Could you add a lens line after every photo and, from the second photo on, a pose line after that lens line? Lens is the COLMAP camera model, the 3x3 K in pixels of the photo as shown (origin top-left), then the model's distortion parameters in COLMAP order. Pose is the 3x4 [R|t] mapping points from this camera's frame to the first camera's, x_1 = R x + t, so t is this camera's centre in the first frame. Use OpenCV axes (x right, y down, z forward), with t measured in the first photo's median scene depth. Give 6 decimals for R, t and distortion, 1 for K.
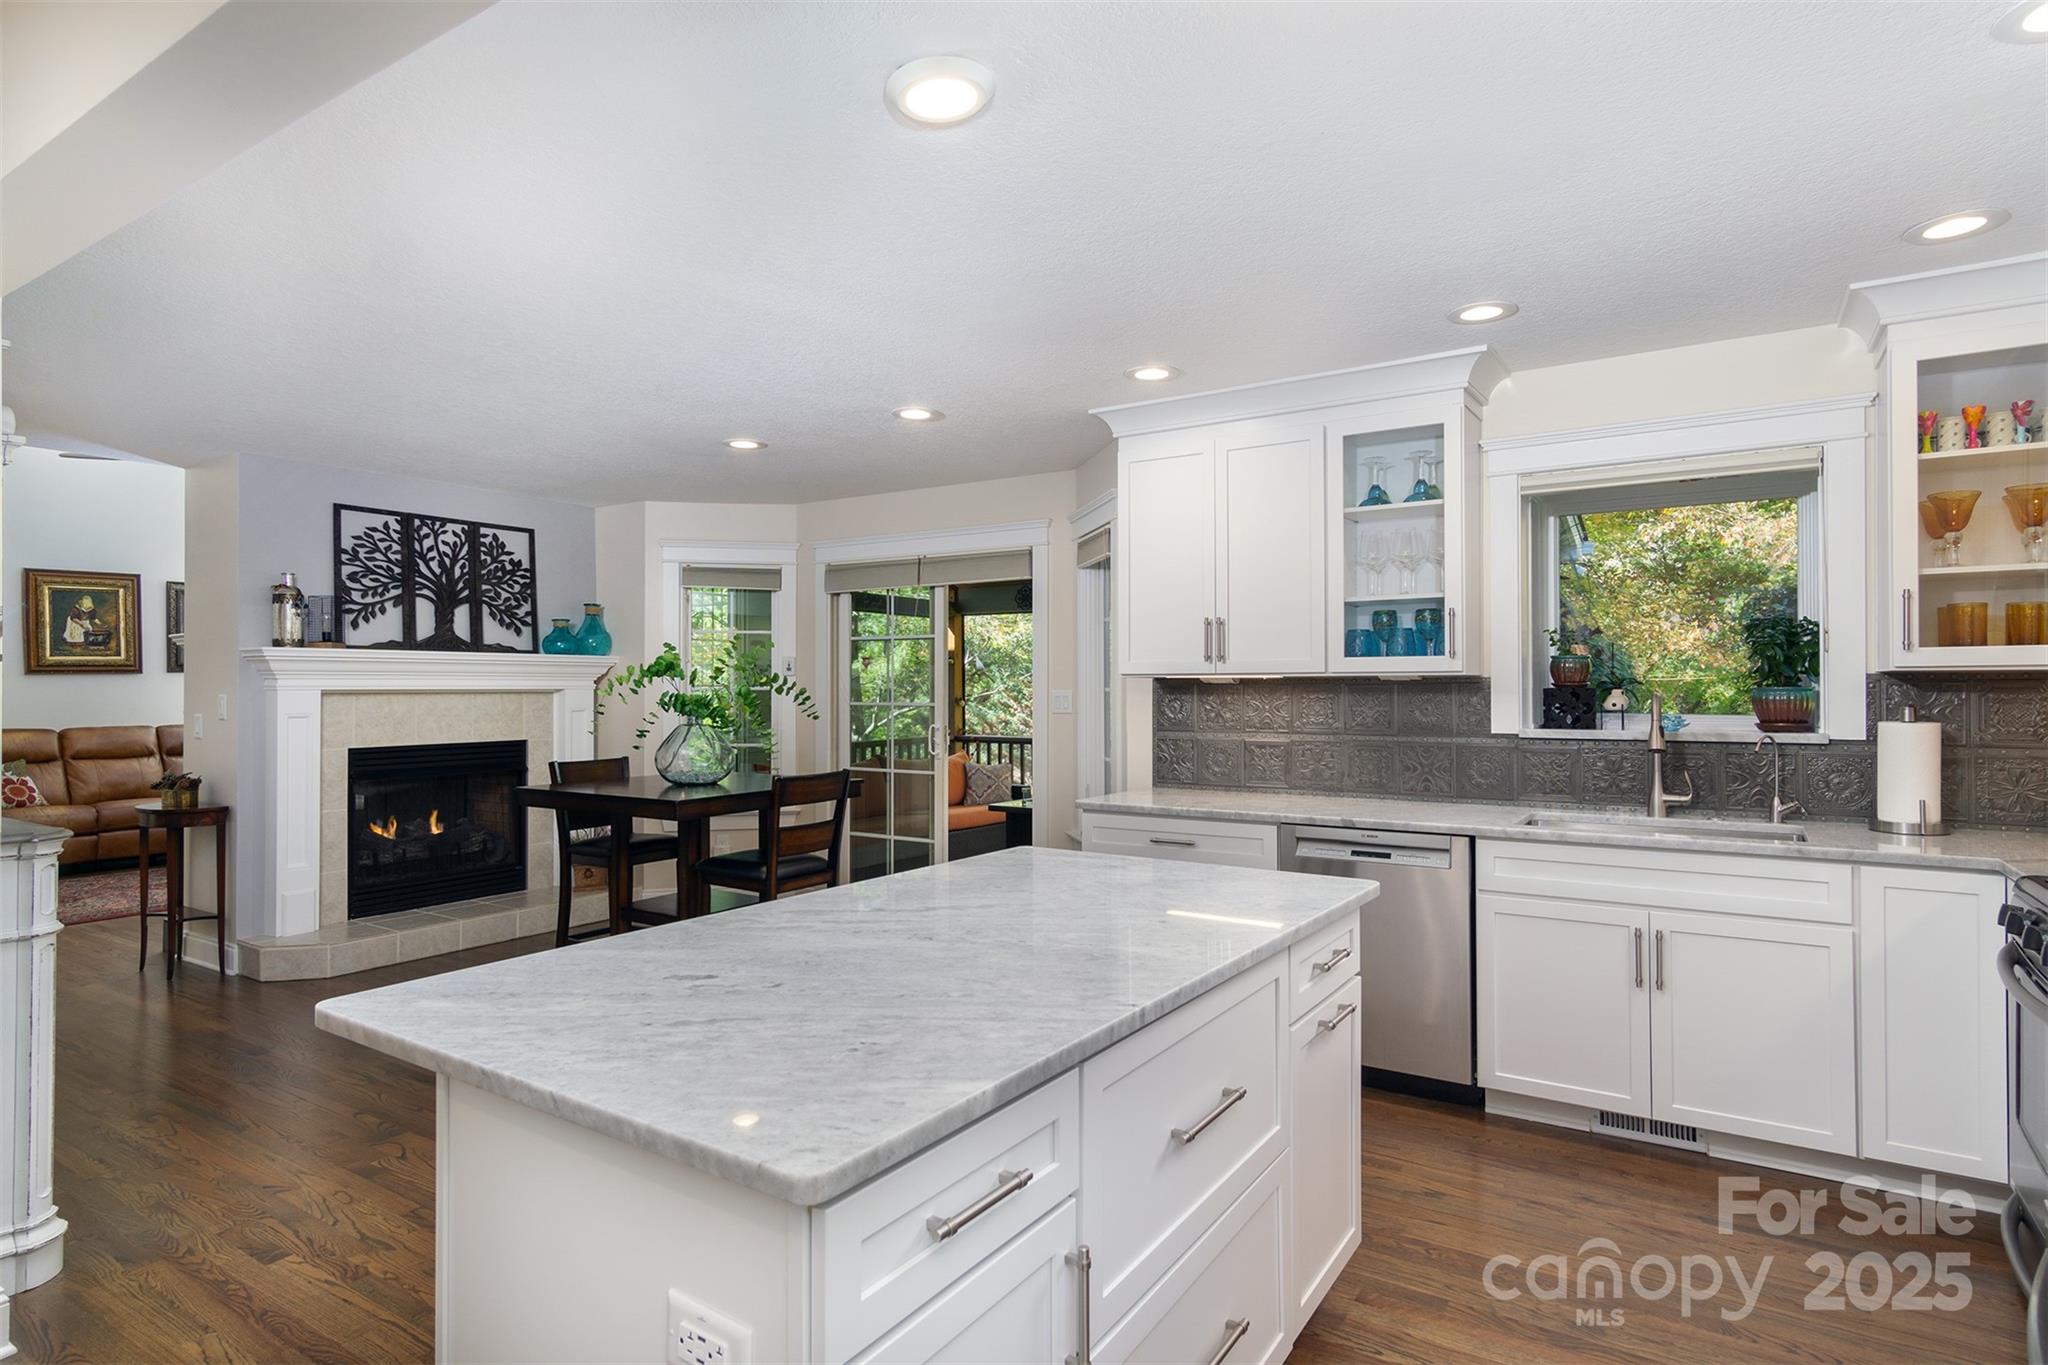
lens RADIAL K [[1082.5, 0, 1024.0], [0, 1082.5, 682.5], [0, 0, 1]] dist [0.002509, 0.000990]
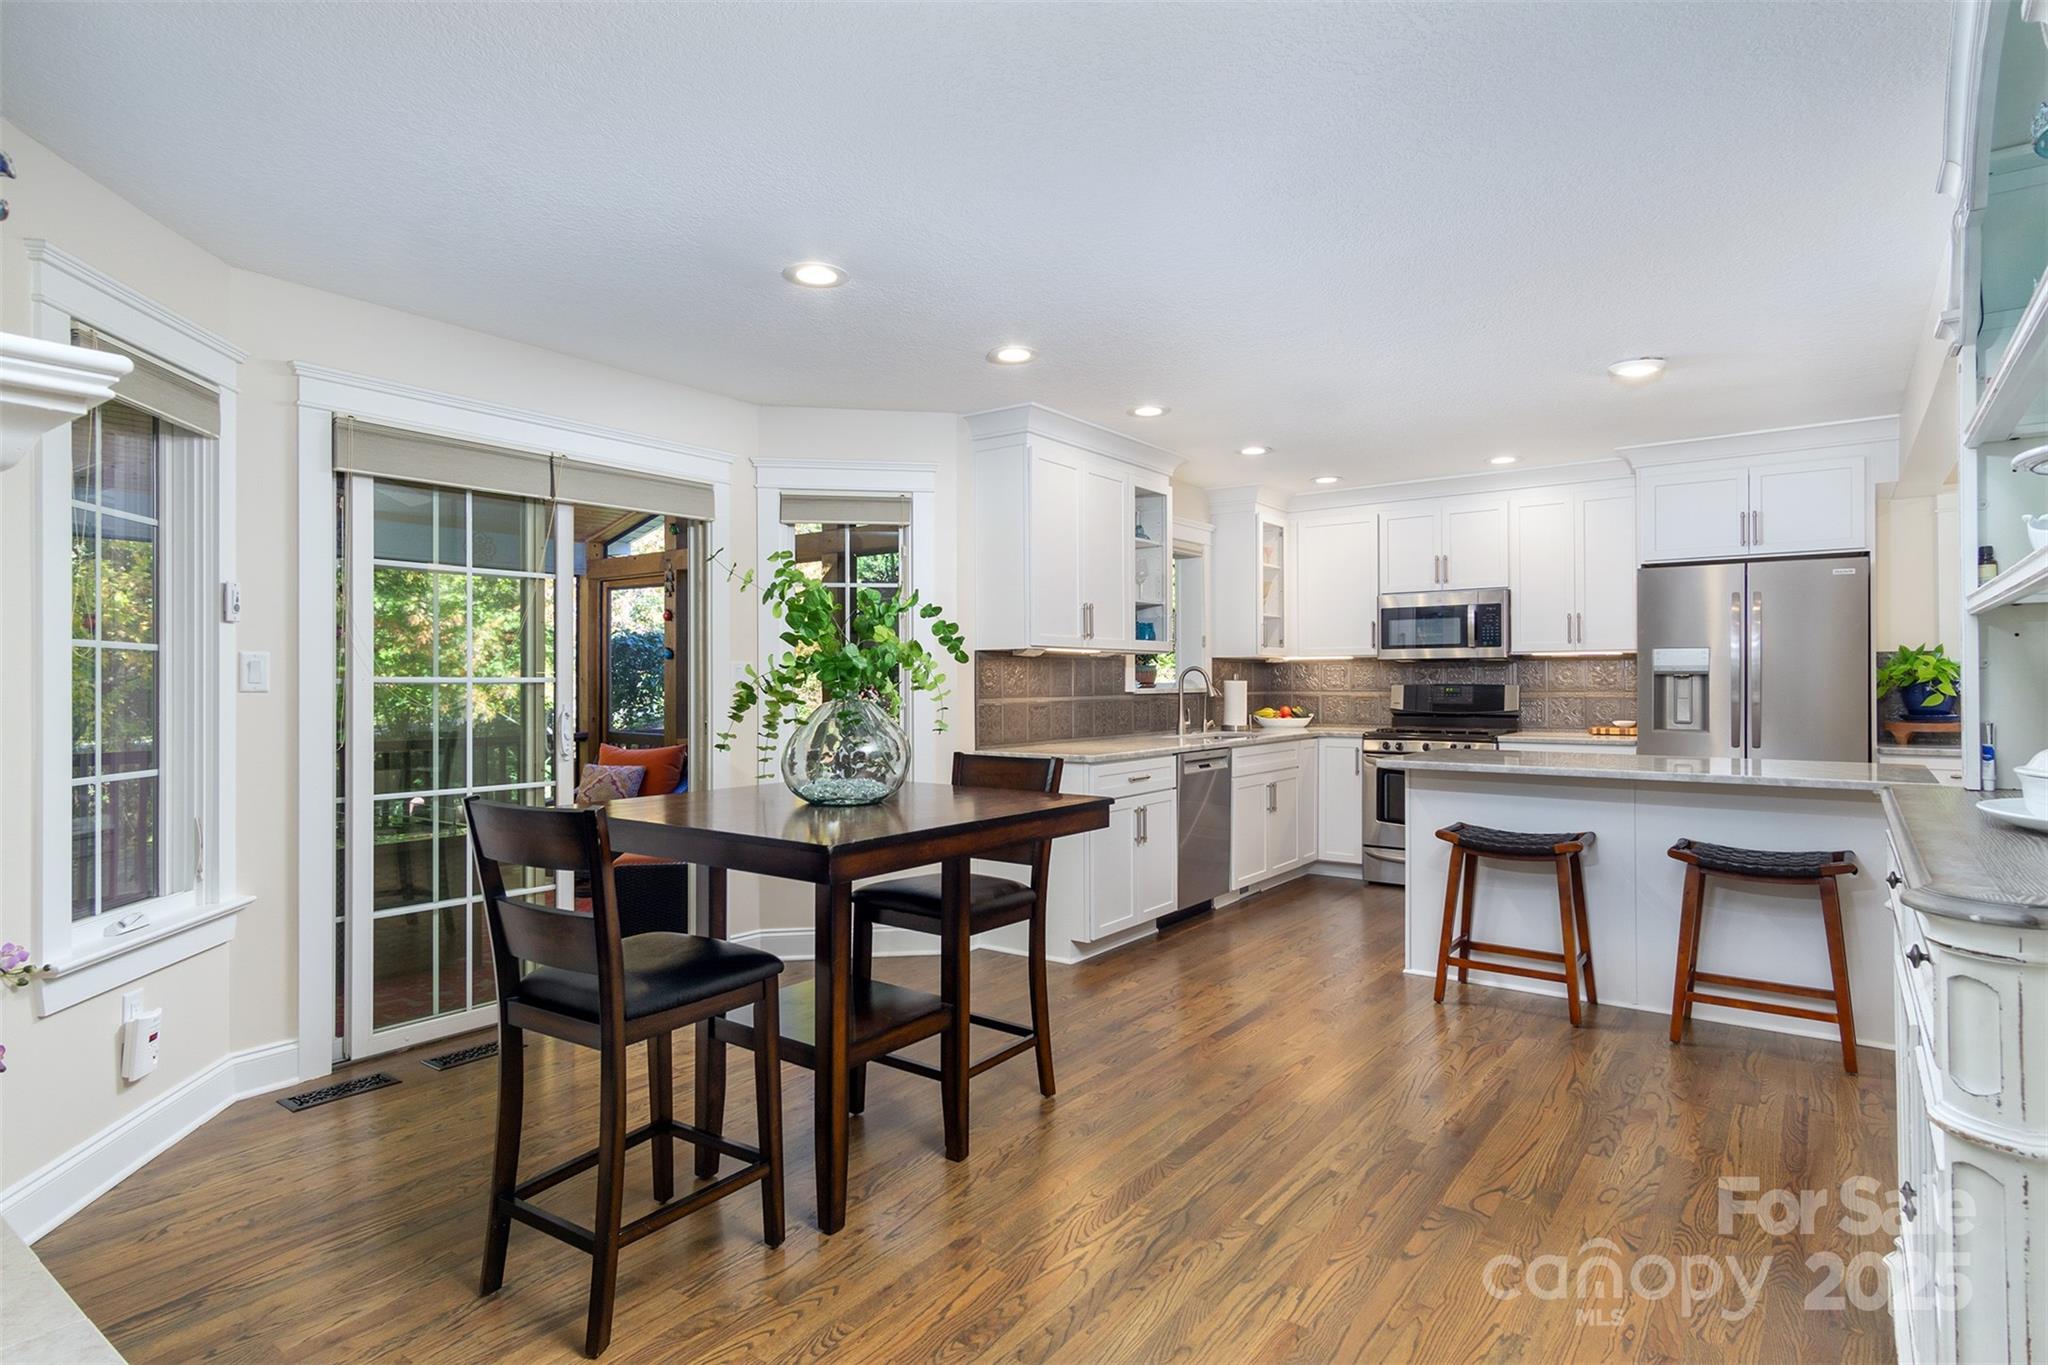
lens RADIAL K [[1049.5, 0, 1024.0], [0, 1049.5, 682.5], [0, 0, 1]] dist [-0.018492, 0.000211]
pose [[0.072962, 0.002055, 0.997333, -1.200215], [0.000063, 0.999998, -0.002065, 0.039887], [-0.997335, 0.000214, 0.072961, 1.135938]]
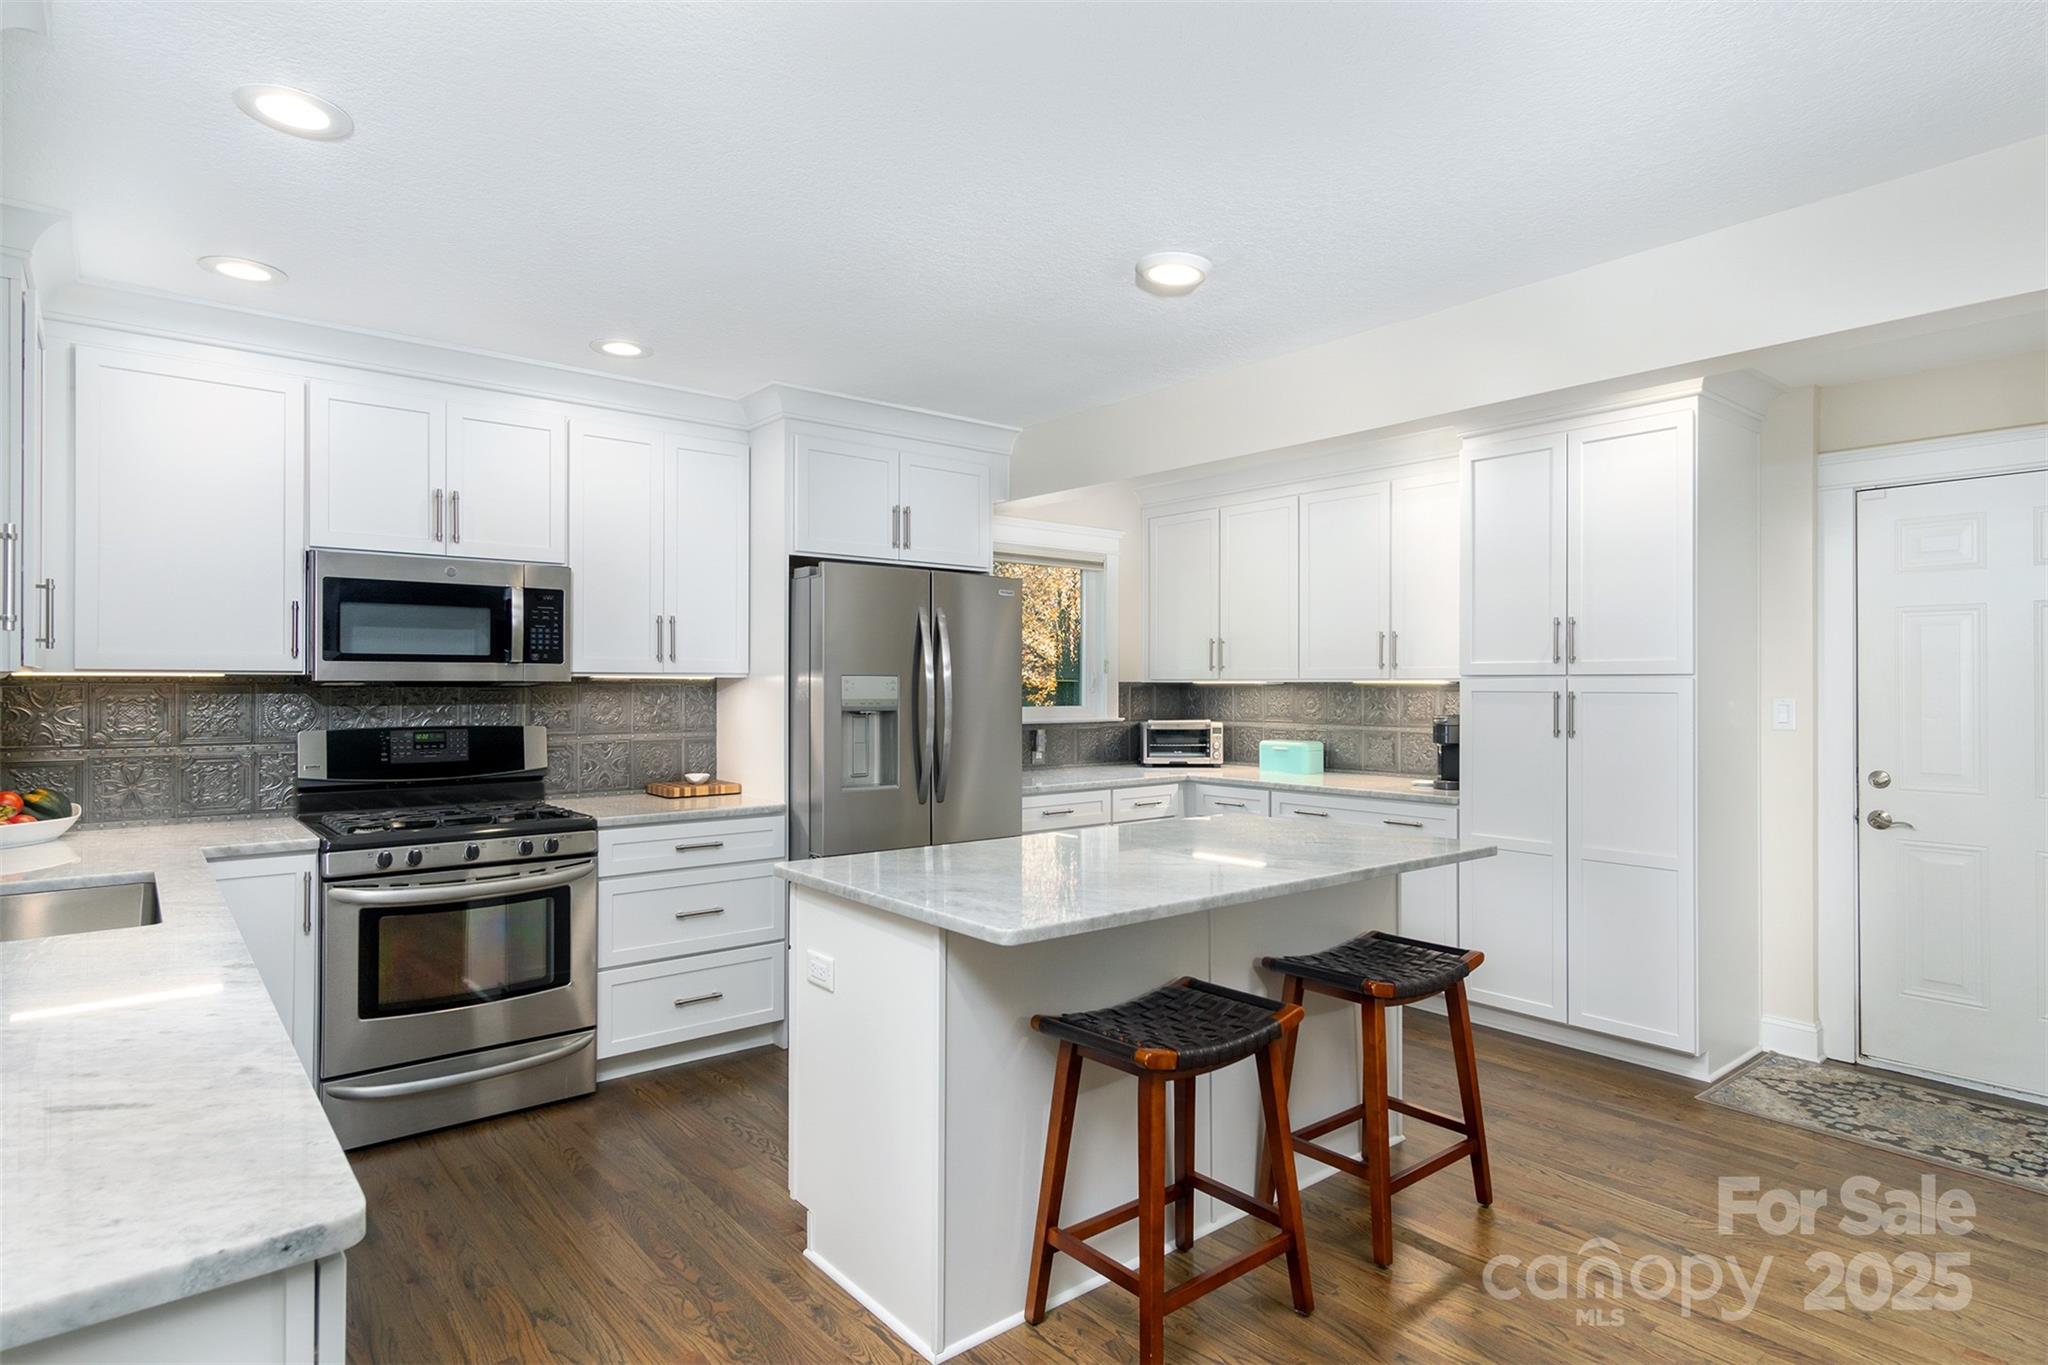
lens RADIAL K [[1082.5, 0, 1024.0], [0, 1082.5, 682.5], [0, 0, 1]] dist [0.002509, 0.000990]
pose [[-0.953448, 0.002745, 0.301546, -0.165051], [0.000892, 0.999980, -0.006282, 0.003269], [-0.301557, -0.005721, -0.953431, 1.345576]]
